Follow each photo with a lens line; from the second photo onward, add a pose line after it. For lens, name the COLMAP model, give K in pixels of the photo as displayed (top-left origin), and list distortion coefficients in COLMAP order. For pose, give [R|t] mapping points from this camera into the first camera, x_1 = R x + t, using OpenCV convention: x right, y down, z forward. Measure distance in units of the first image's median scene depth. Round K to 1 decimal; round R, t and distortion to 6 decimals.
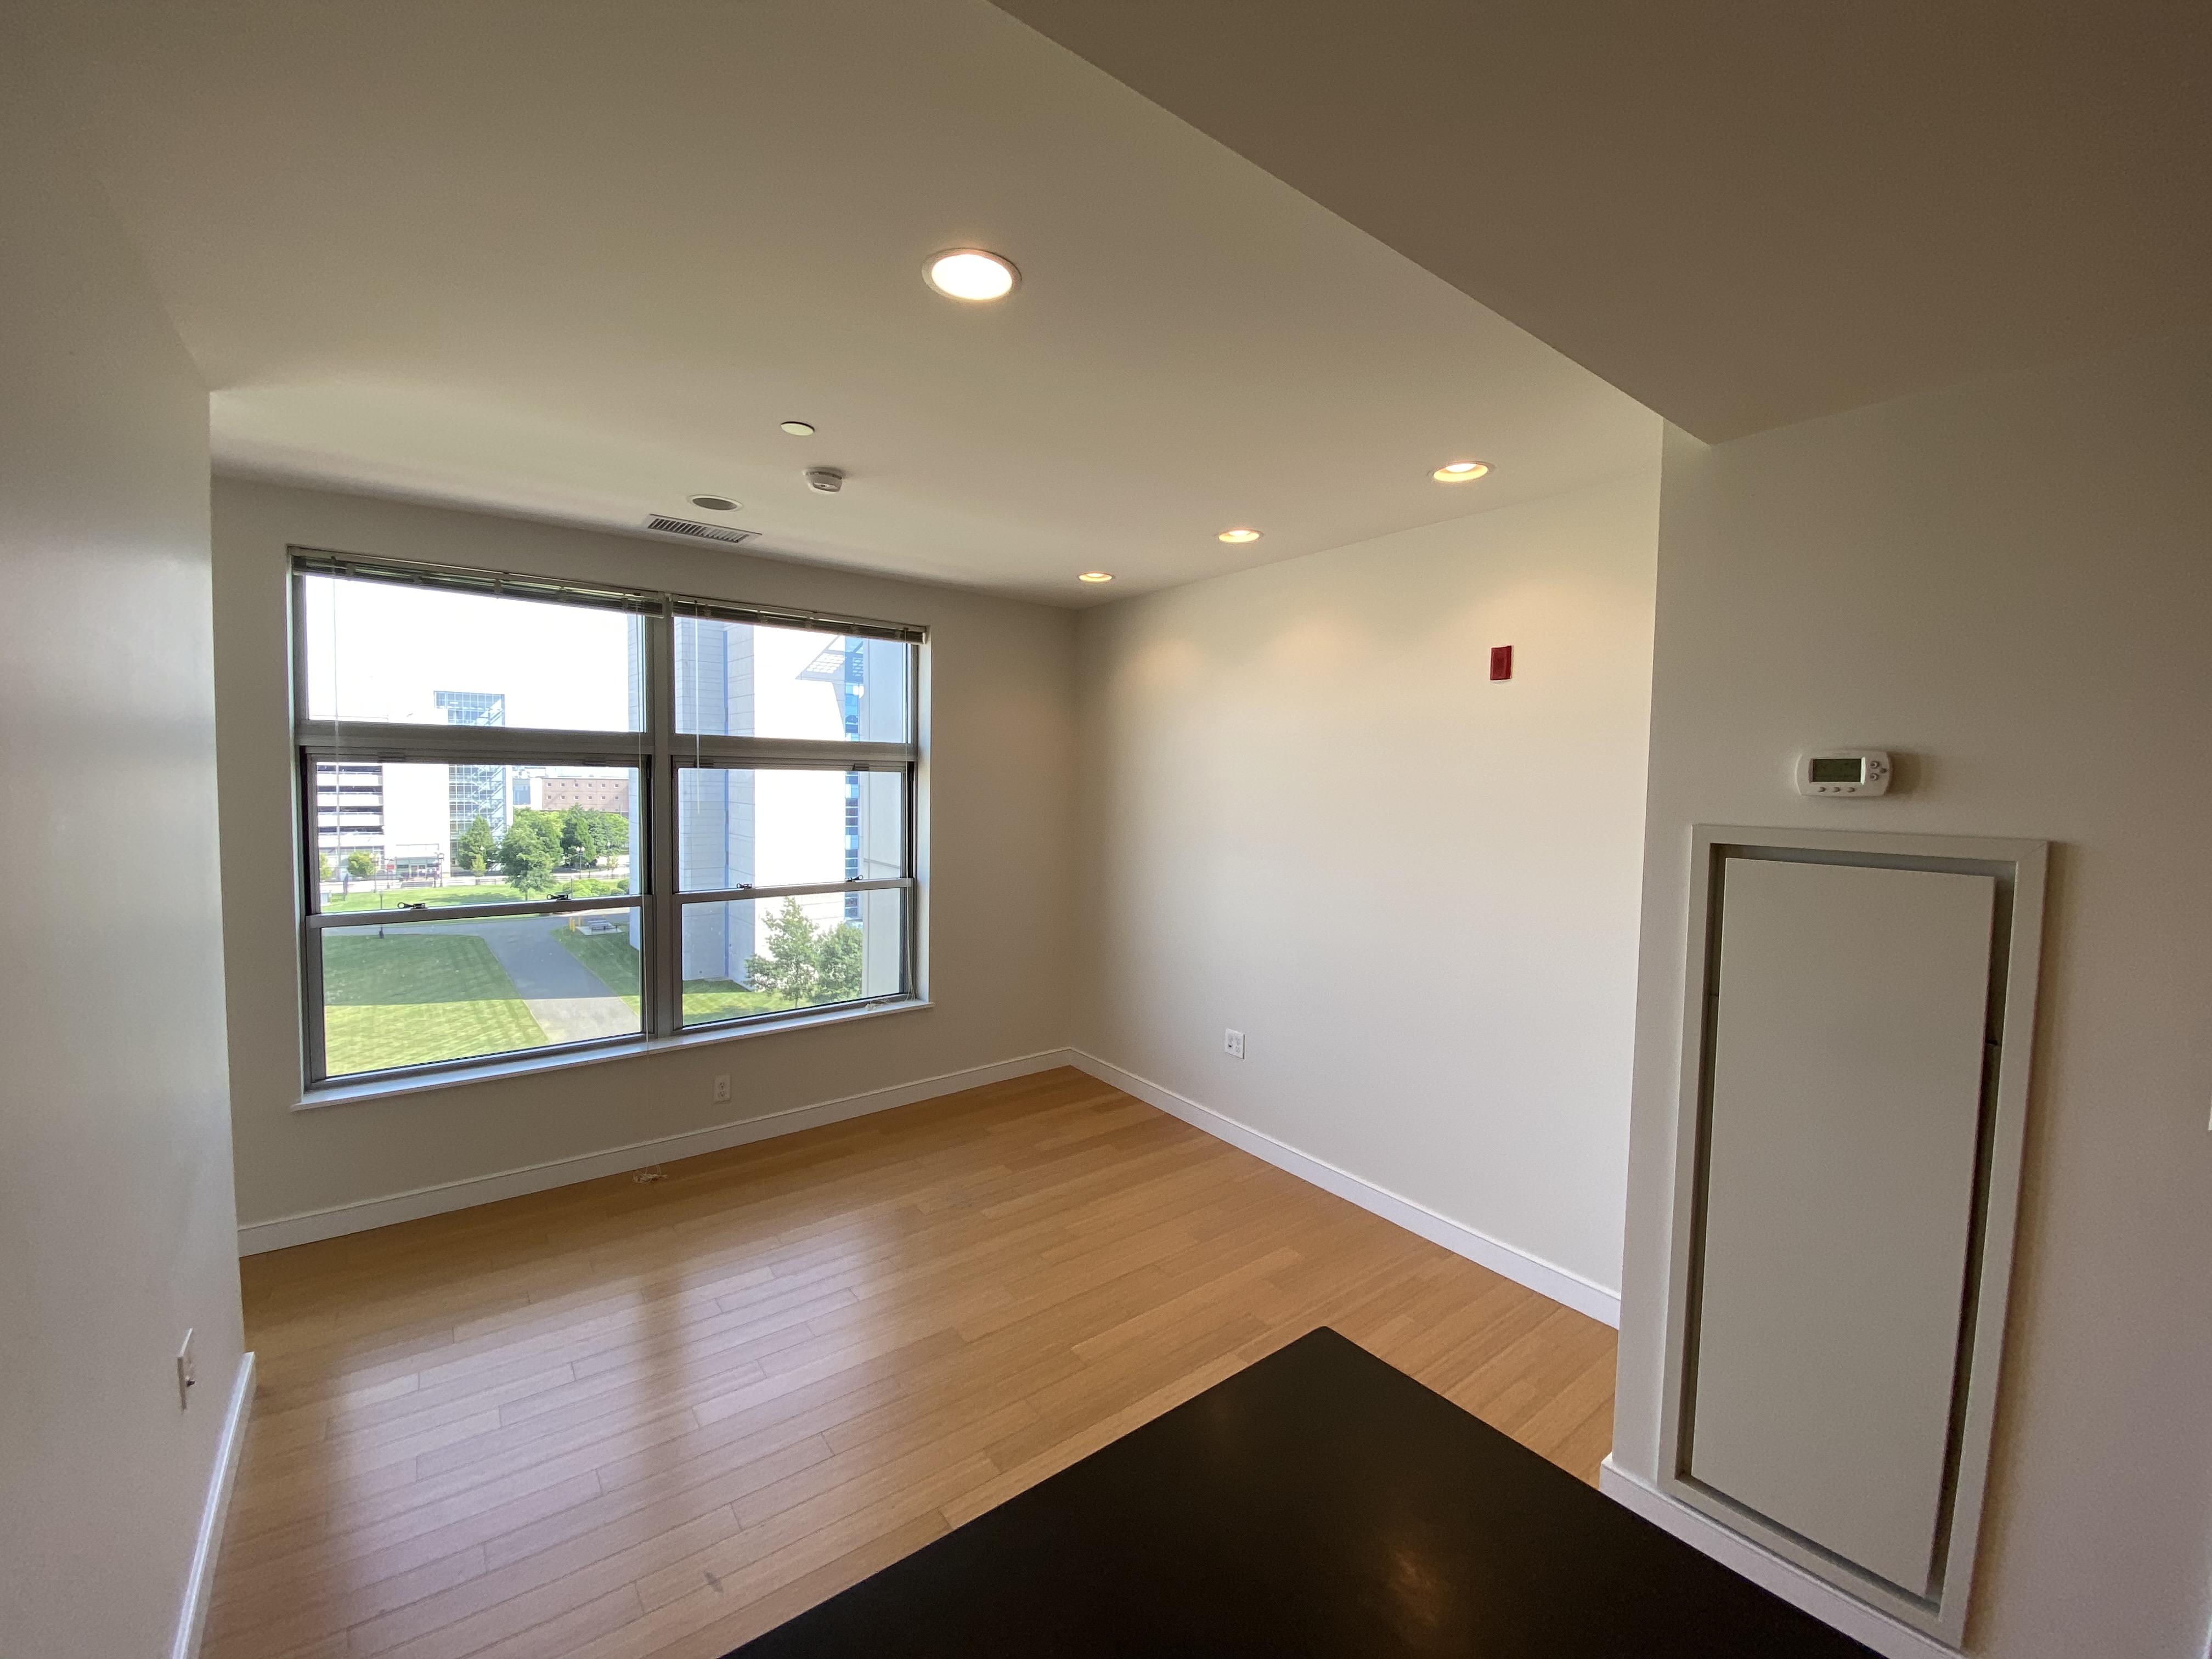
lens RADIAL K [[892.7, 0, 1100.2], [0, 892.7, 815.0], [0, 0, 1]] dist [0.034378, -0.021883]
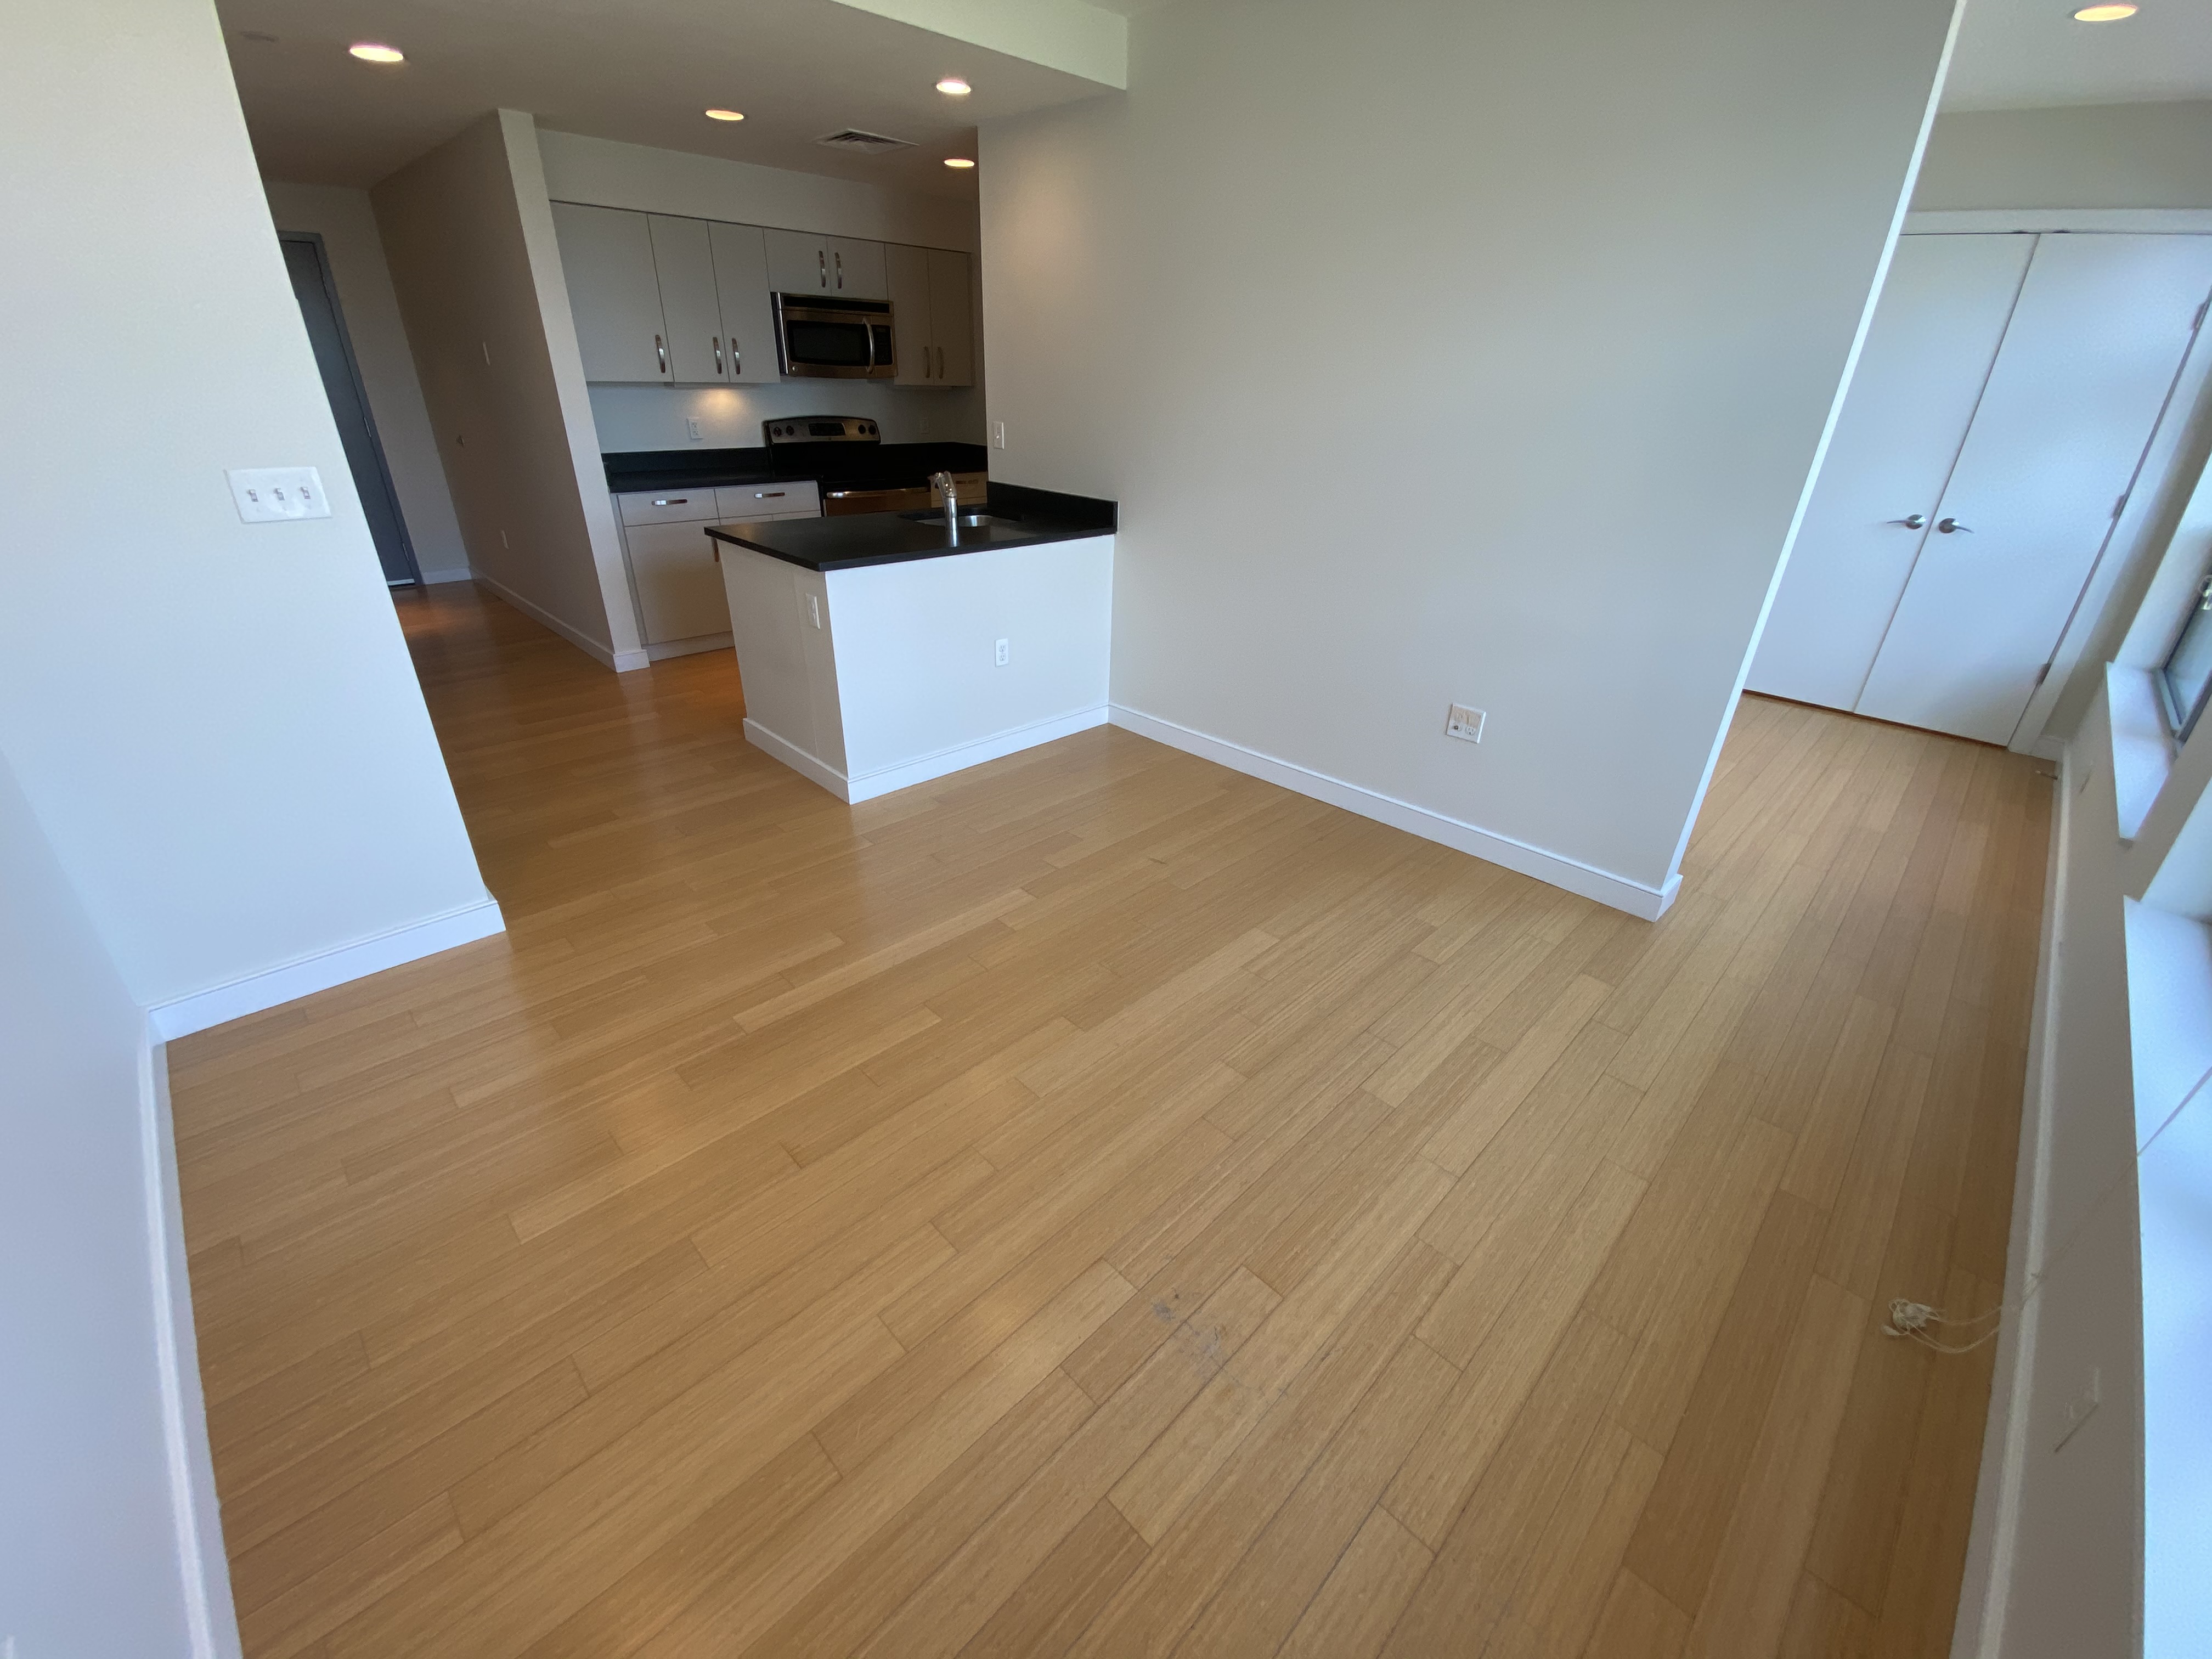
lens RADIAL K [[892.7, 0, 1100.2], [0, 892.7, 815.0], [0, 0, 1]] dist [0.034378, -0.021883]
pose [[-0.991330, 0.024645, -0.129060, -0.063505], [-0.042027, 0.871177, 0.489167, -0.008109], [0.124490, 0.490350, -0.862589, 1.338593]]
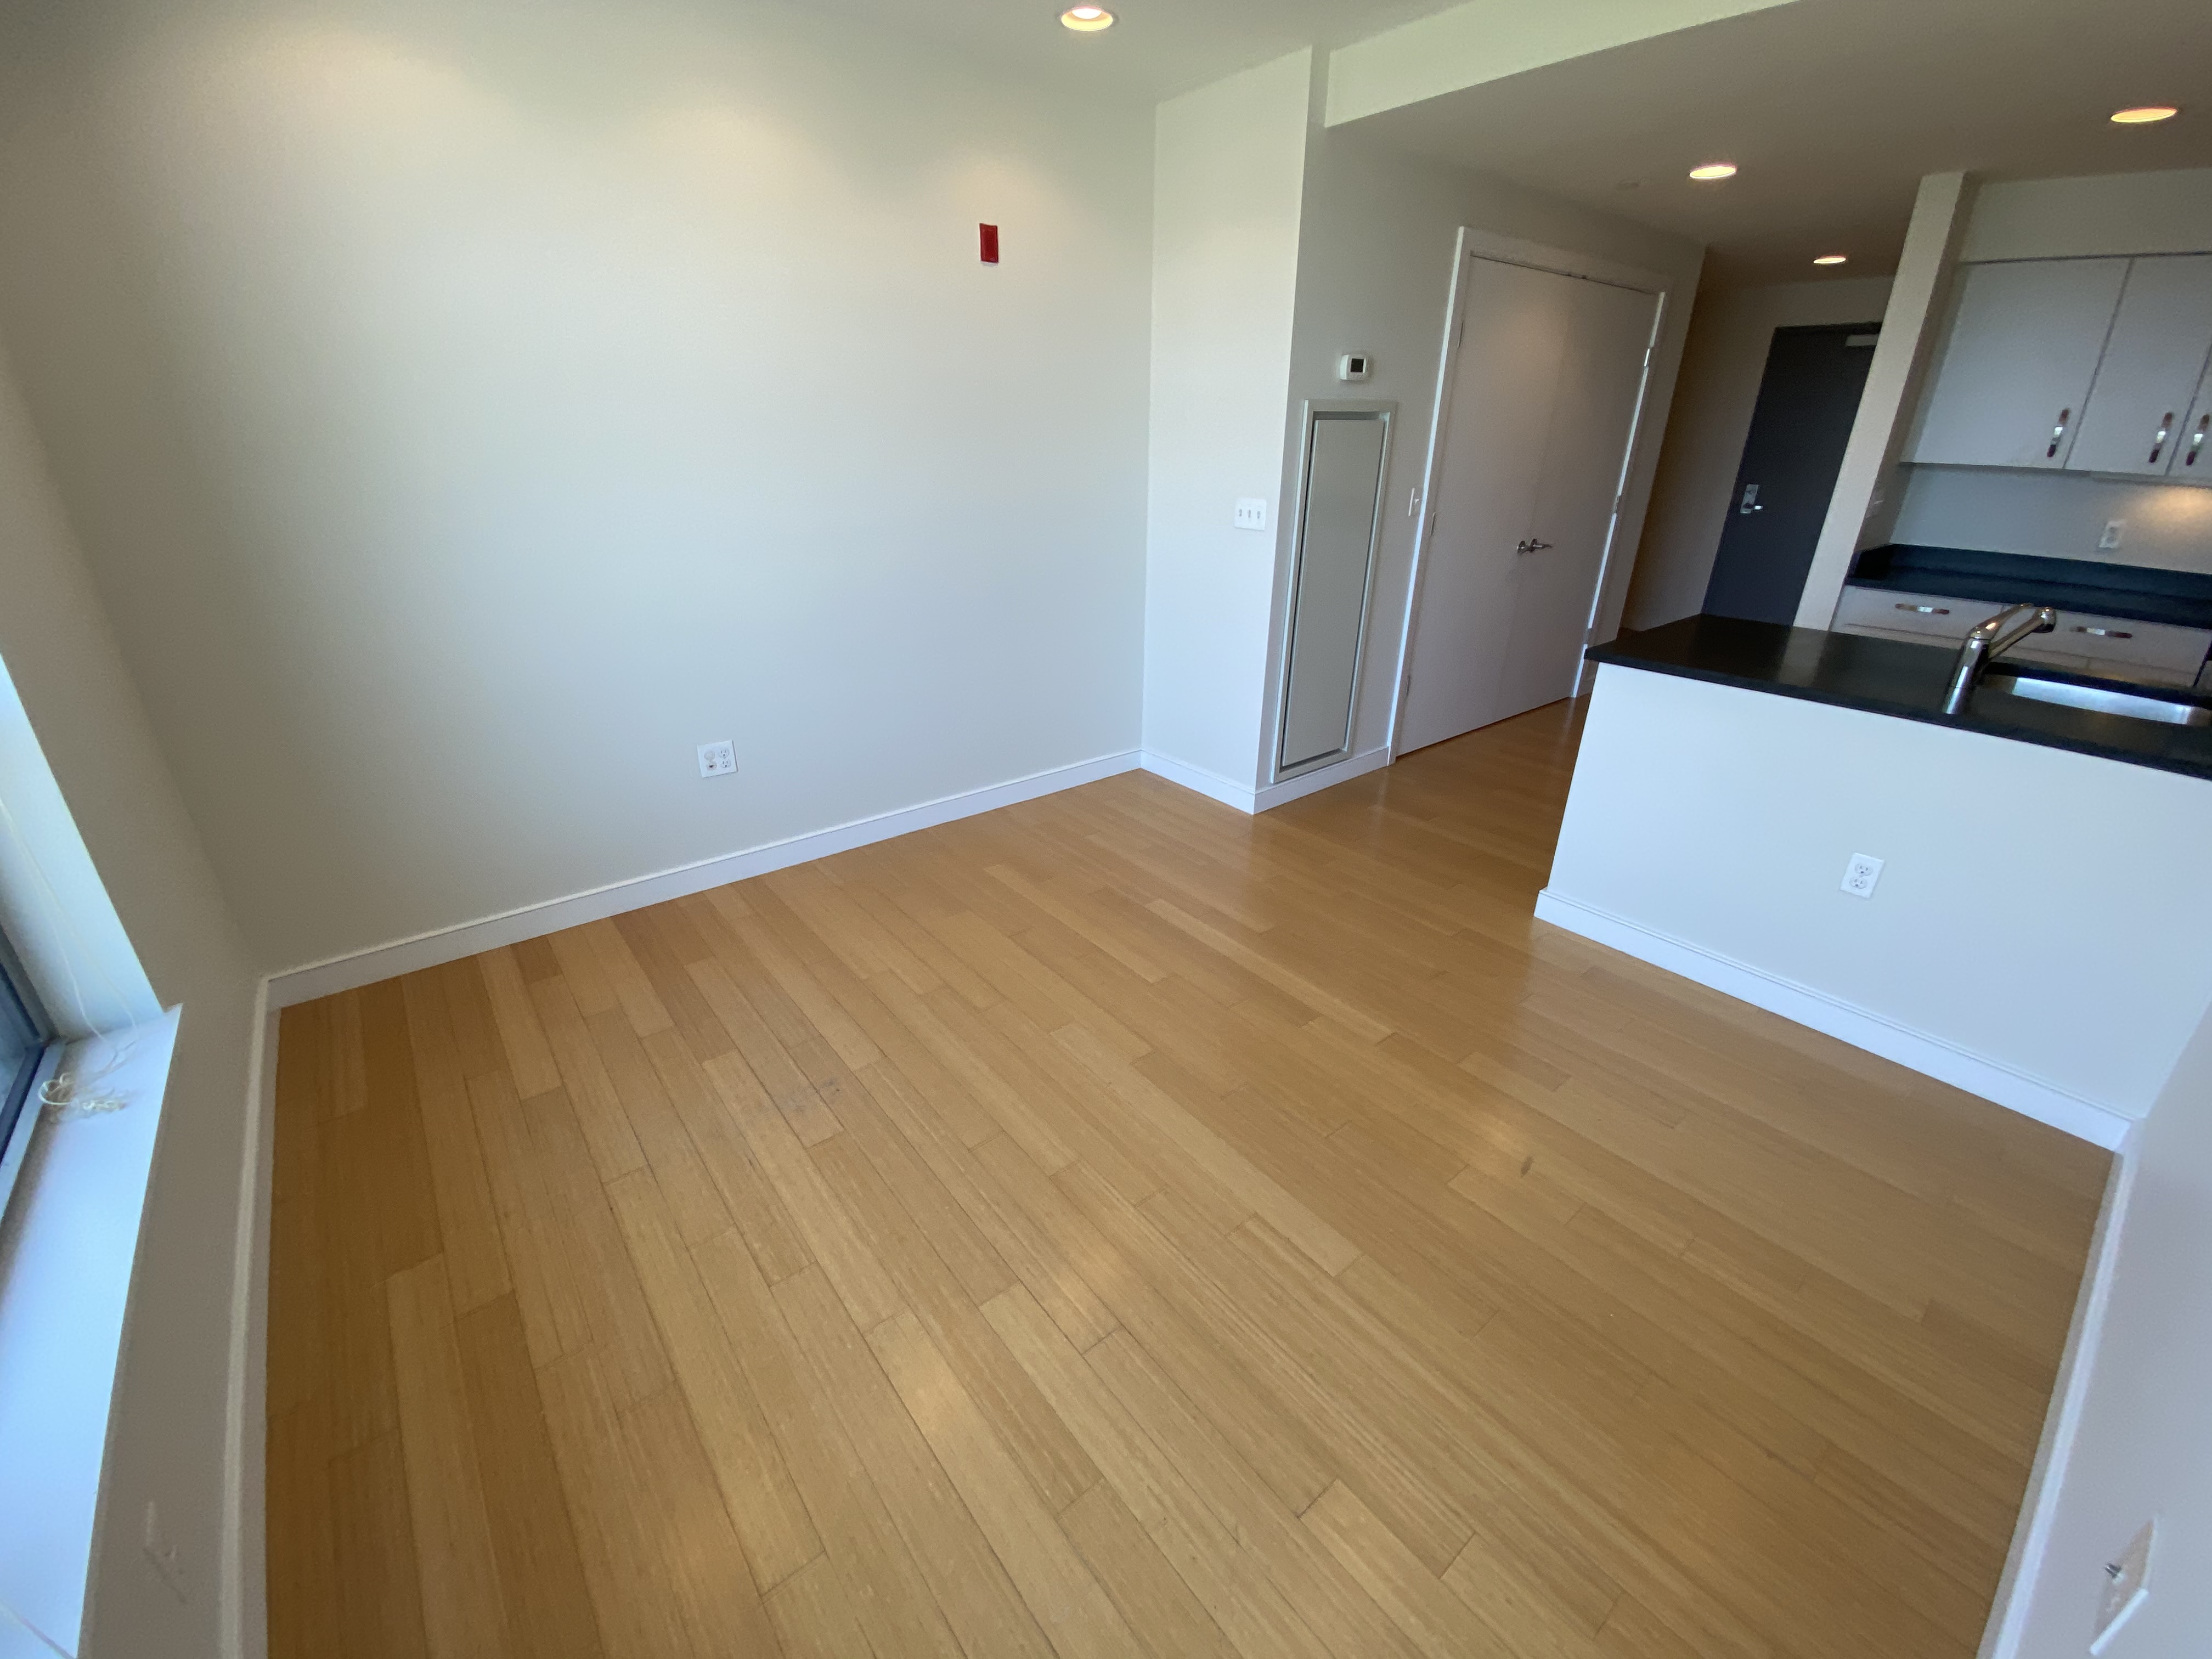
lens RADIAL K [[892.7, 0, 1100.2], [0, 892.7, 815.0], [0, 0, 1]] dist [0.034378, -0.021883]
pose [[-0.025738, -0.406906, 0.913107, -0.692568], [0.047936, 0.911857, 0.407700, 0.008865], [-0.998519, 0.054265, -0.003964, 0.845833]]
